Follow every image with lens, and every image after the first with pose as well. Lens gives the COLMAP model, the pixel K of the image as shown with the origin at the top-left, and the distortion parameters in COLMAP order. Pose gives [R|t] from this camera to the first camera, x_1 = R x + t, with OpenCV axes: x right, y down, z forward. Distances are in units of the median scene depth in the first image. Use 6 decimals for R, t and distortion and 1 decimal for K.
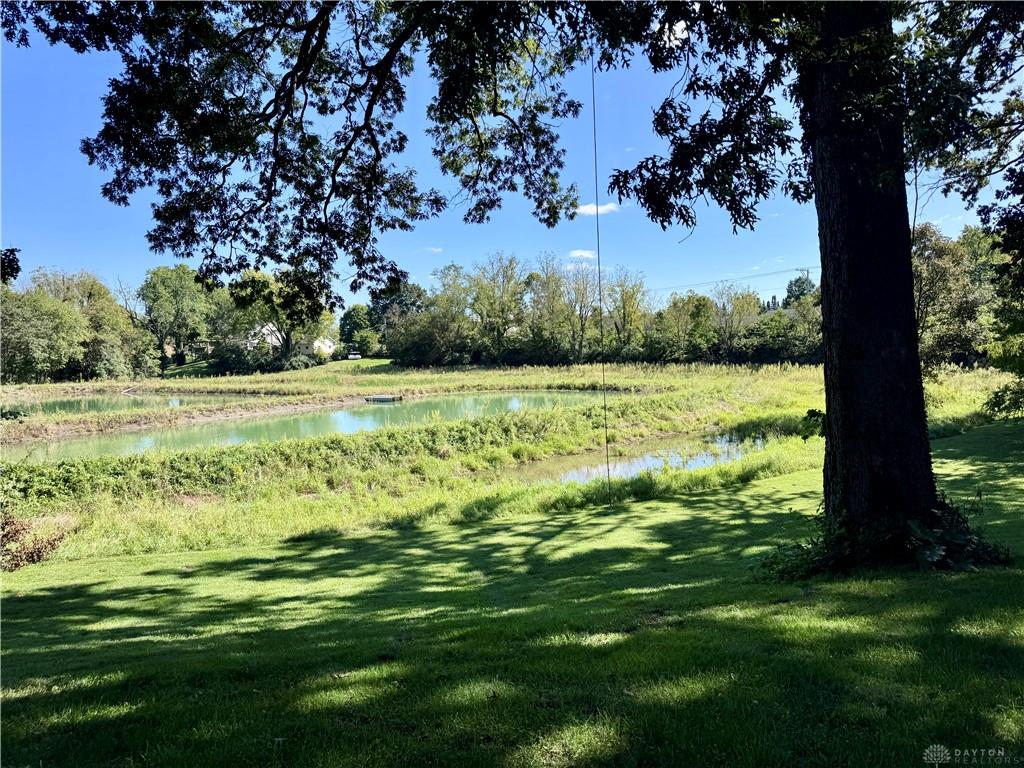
lens RADIAL K [[717.5, 0, 512.0], [0, 717.5, 384.0], [0, 0, 1]] dist [0.060493, -0.062786]
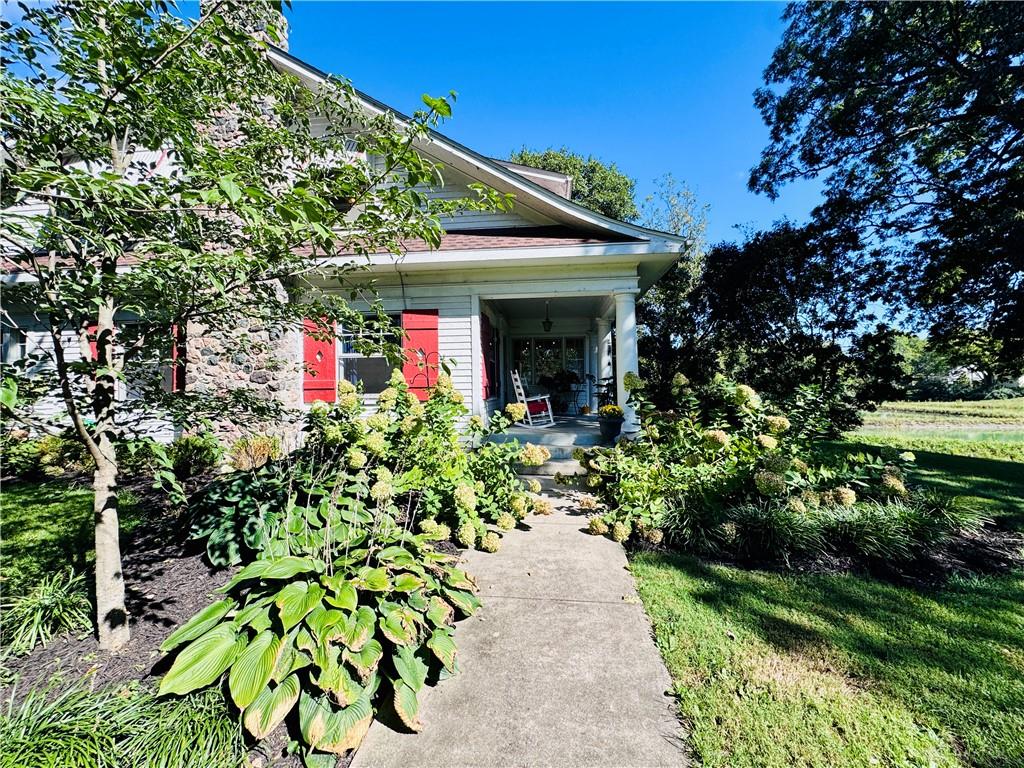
lens RADIAL K [[408.8, 0, 513.8], [0, 408.8, 381.5], [0, 0, 1]] dist [-0.002939, -0.000466]
pose [[0.397587, 0.007179, -0.917536, 0.039019], [-0.049190, 0.998698, -0.013501, 0.001322], [0.916245, 0.050502, 0.397423, -0.138942]]
